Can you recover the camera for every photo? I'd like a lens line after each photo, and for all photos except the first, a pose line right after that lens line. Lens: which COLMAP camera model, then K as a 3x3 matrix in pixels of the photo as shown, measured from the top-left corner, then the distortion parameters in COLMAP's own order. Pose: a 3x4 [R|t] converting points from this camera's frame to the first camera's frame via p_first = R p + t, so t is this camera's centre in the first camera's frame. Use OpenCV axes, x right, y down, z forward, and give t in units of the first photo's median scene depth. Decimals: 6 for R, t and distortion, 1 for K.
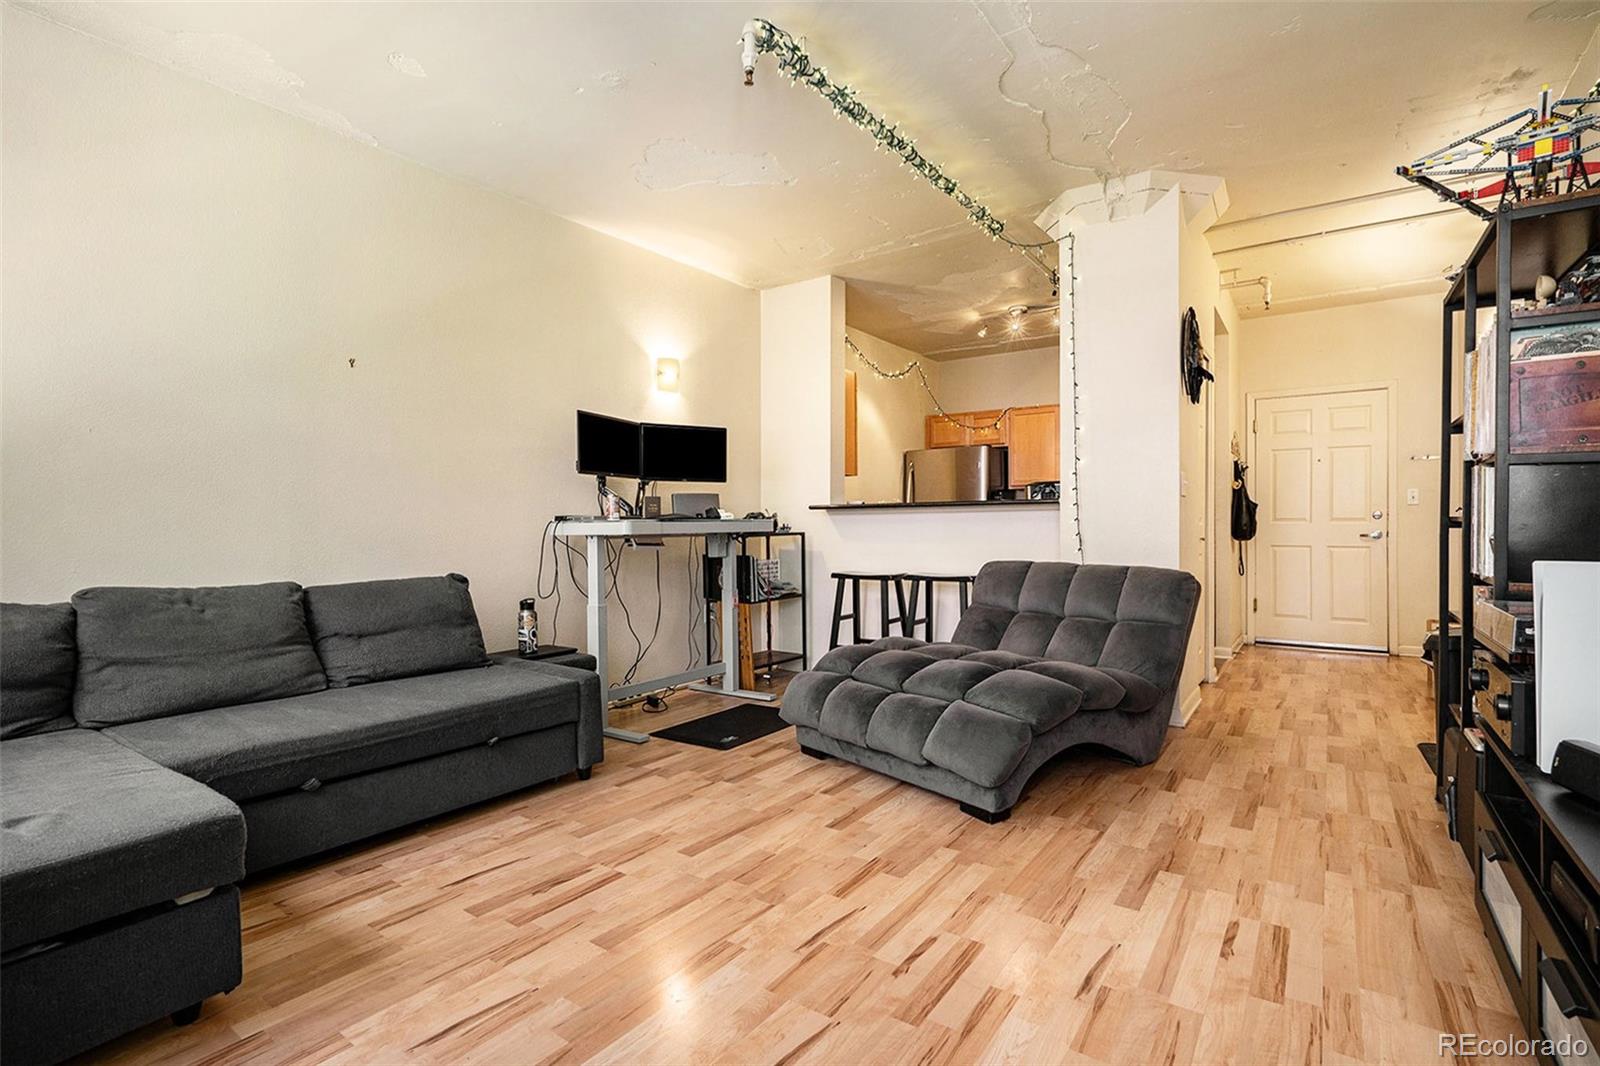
lens RADIAL K [[748.4, 0, 800.0], [0, 748.4, 533.0], [0, 0, 1]] dist [0.000687, 0.000172]
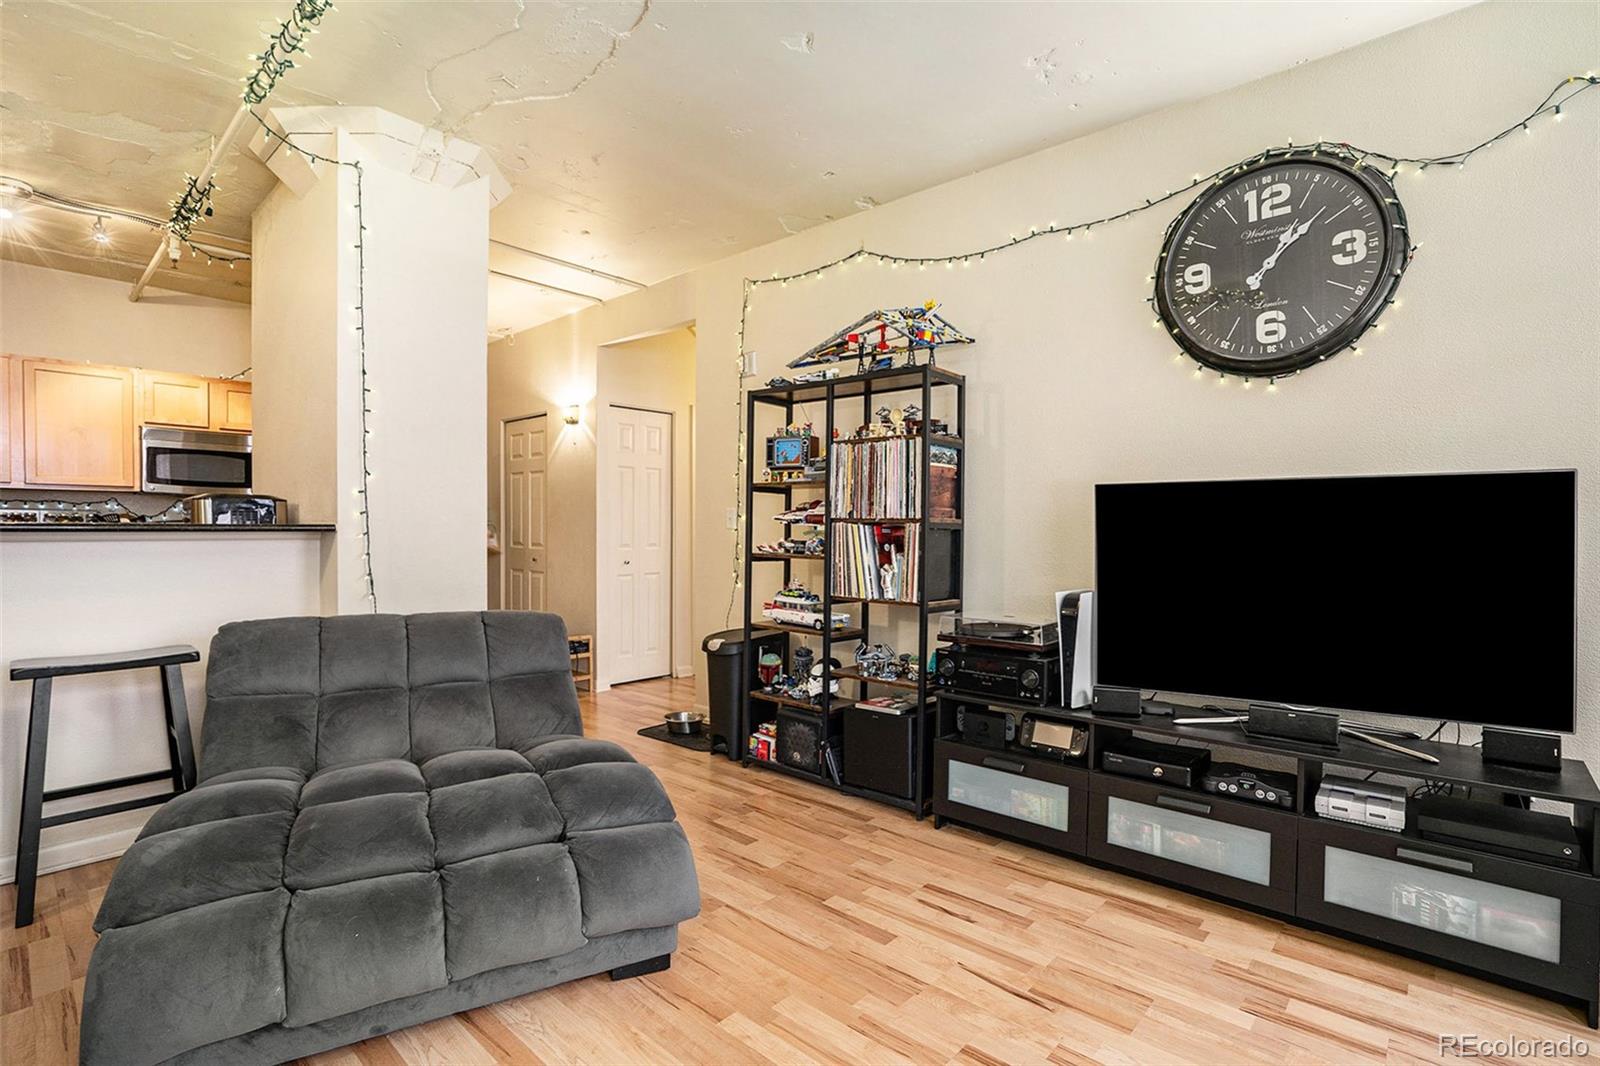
lens RADIAL K [[759.7, 0, 800.0], [0, 759.7, 533.0], [0, 0, 1]] dist [-0.018668, 0.000026]
pose [[0.129186, 0.004198, 0.991611, -0.543203], [0.002846, 0.999985, -0.004604, -0.058987], [-0.991616, 0.003417, 0.129173, 0.840984]]
